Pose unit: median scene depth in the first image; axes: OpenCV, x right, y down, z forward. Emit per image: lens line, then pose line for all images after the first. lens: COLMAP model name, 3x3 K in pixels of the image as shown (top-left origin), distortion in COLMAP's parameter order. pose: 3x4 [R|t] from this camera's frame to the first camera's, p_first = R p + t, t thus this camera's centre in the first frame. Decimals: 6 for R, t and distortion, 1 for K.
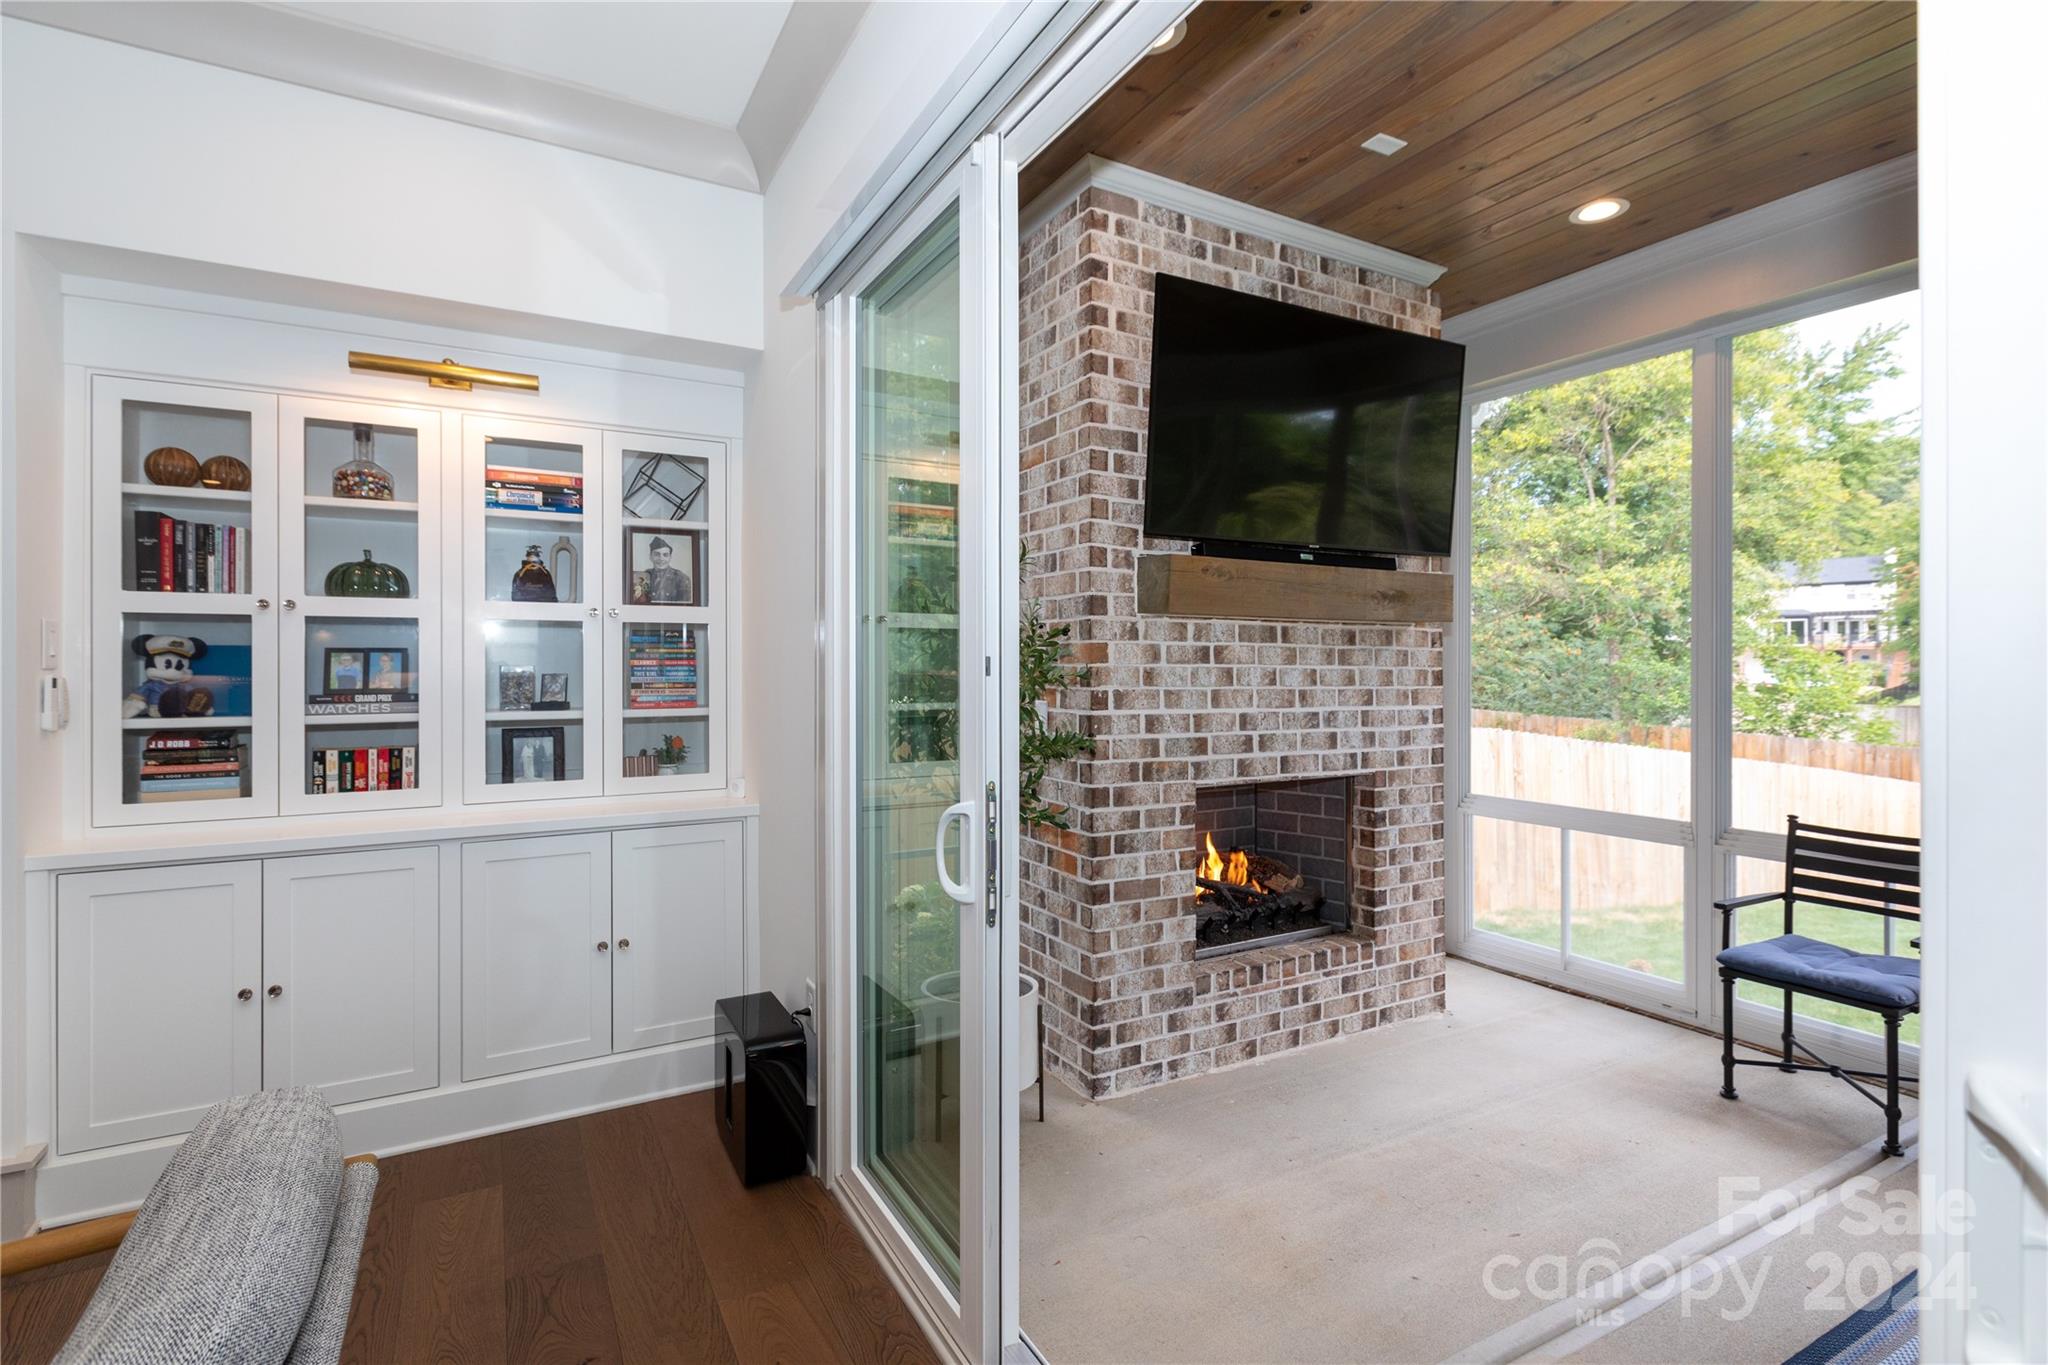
lens RADIAL K [[895.4, 0, 1013.8], [0, 895.4, 668.1], [0, 0, 1]] dist [0.002268, 0.001192]
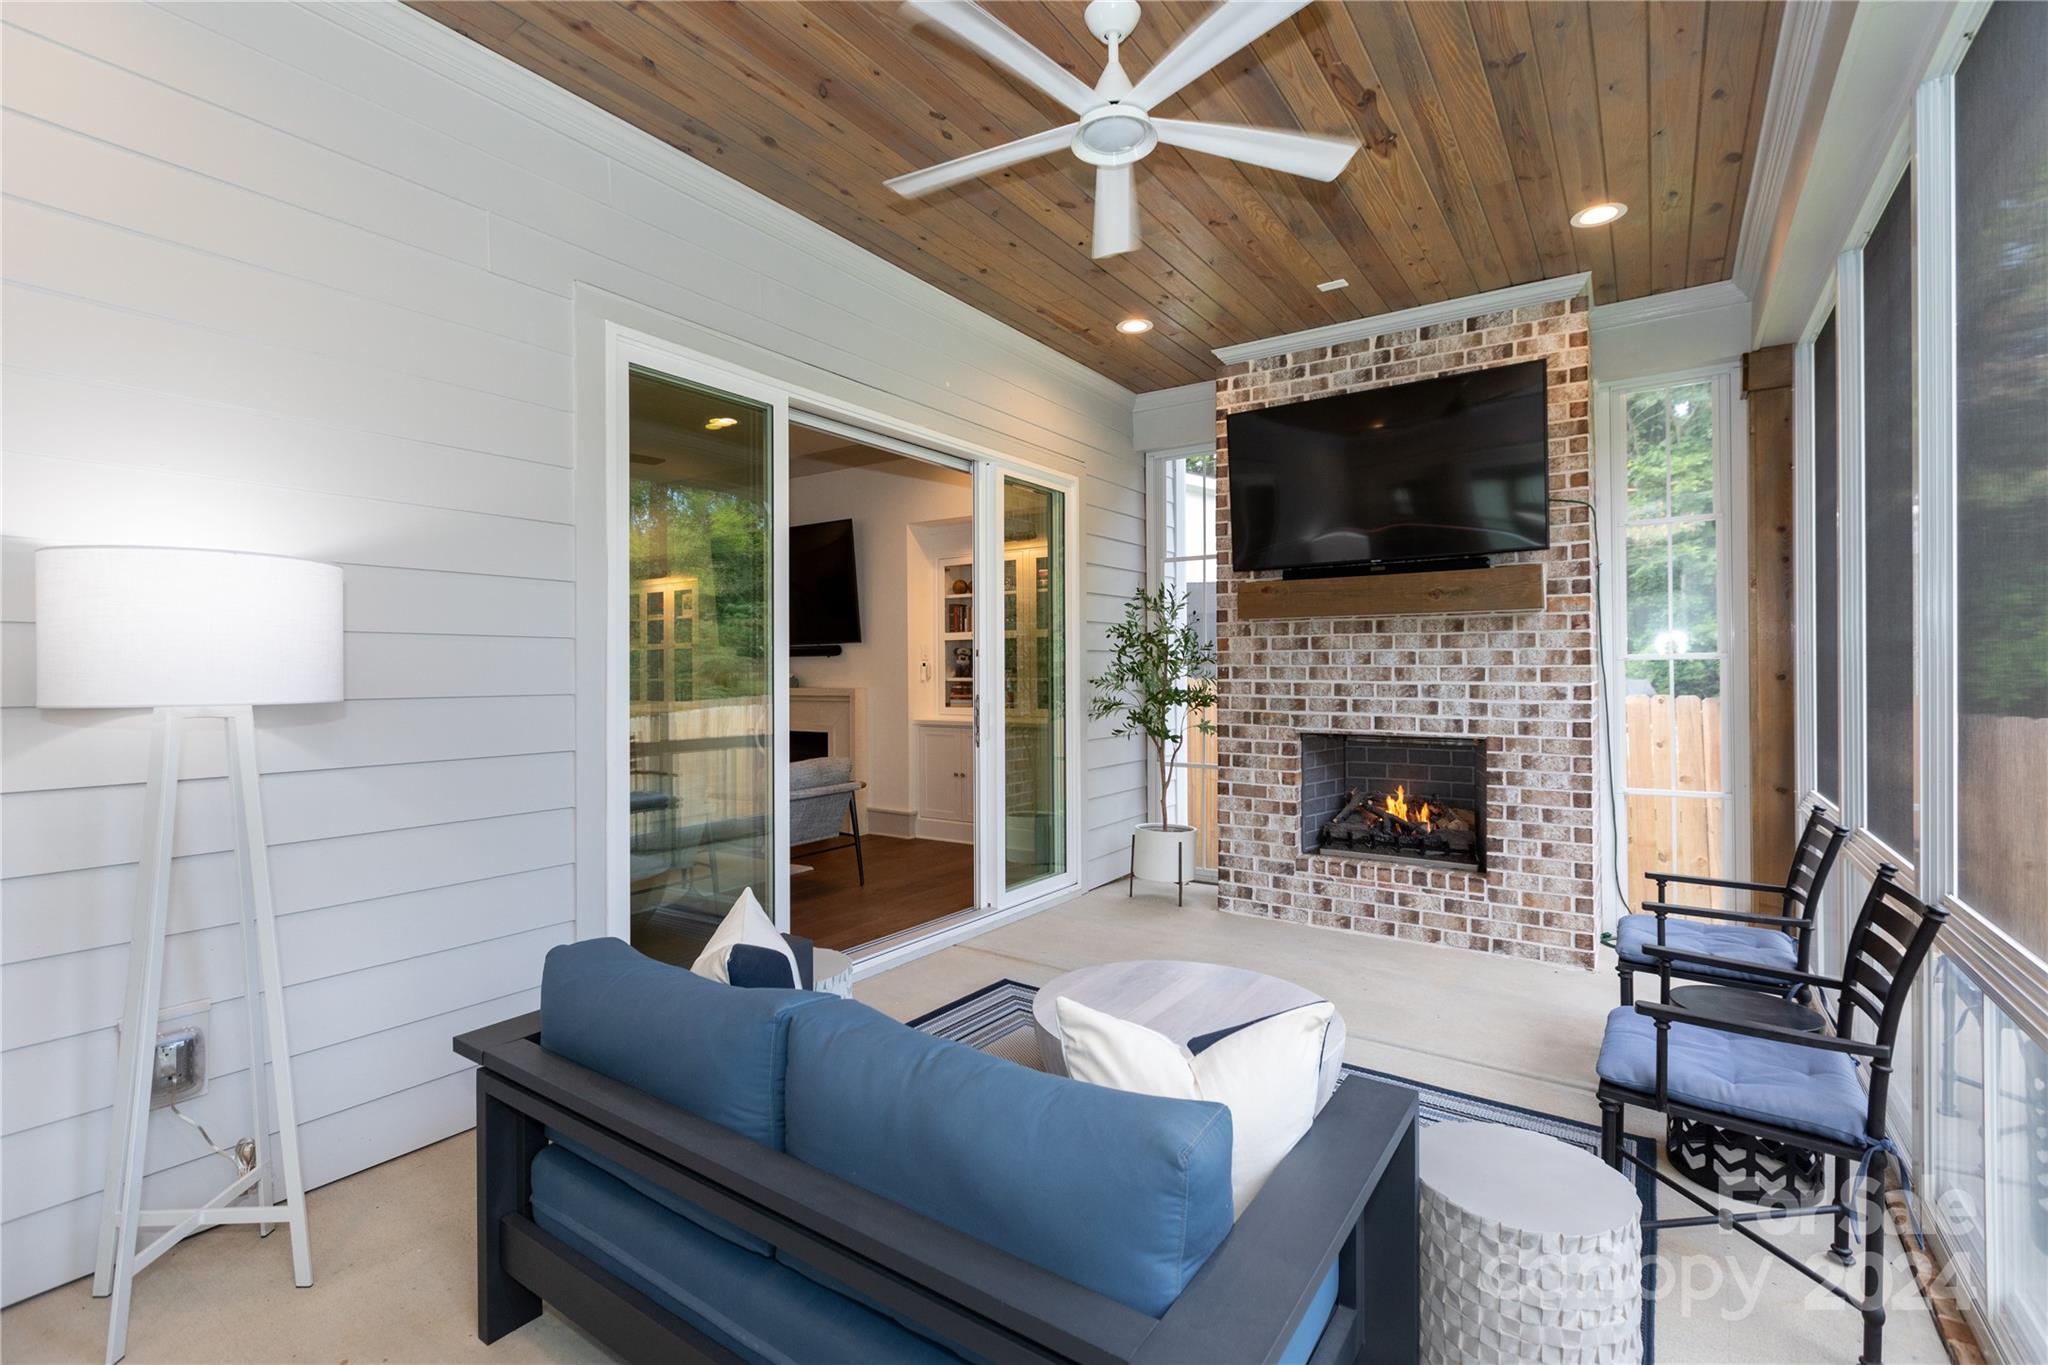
lens RADIAL K [[933.1, 0, 1029.9], [0, 933.1, 667.8], [0, 0, 1]] dist [0.000932, -0.001211]
pose [[0.475161, -0.003544, -0.879892, 1.388711], [0.006479, 0.999979, -0.000529, 0.024030], [0.879875, -0.005450, 0.475174, -0.137515]]
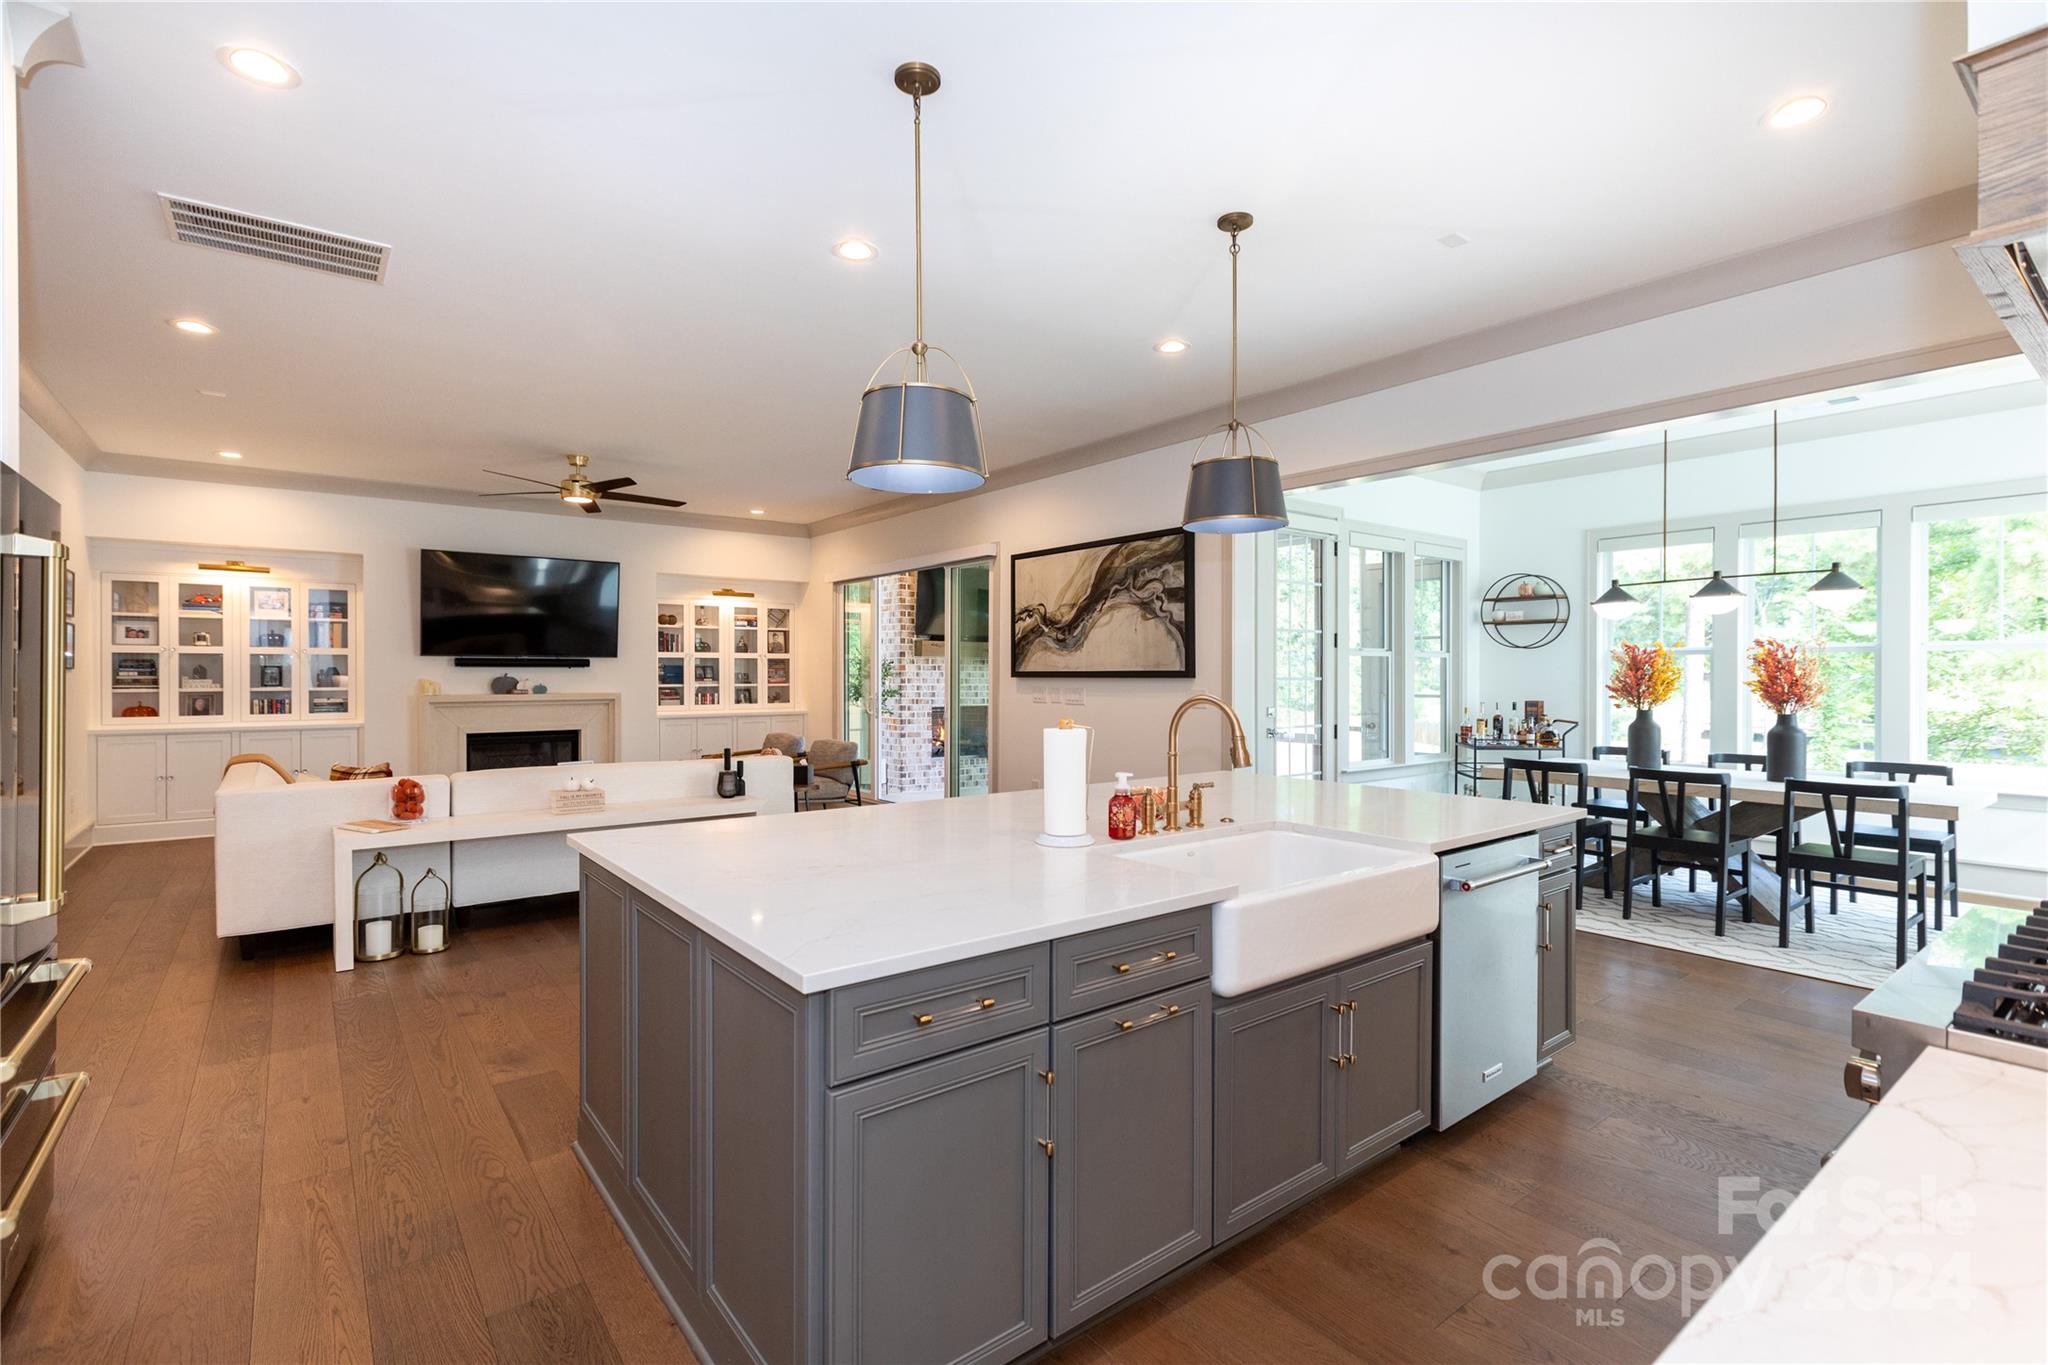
lens RADIAL K [[933.1, 0, 1008.8], [0, 933.1, 678.5], [0, 0, 1]] dist [0.000932, -0.001211]
pose [[0.982701, 0.000691, 0.185200, -0.170392], [-0.001588, 0.999988, 0.004696, 0.008022], [-0.185195, -0.004909, 0.982690, -2.592389]]
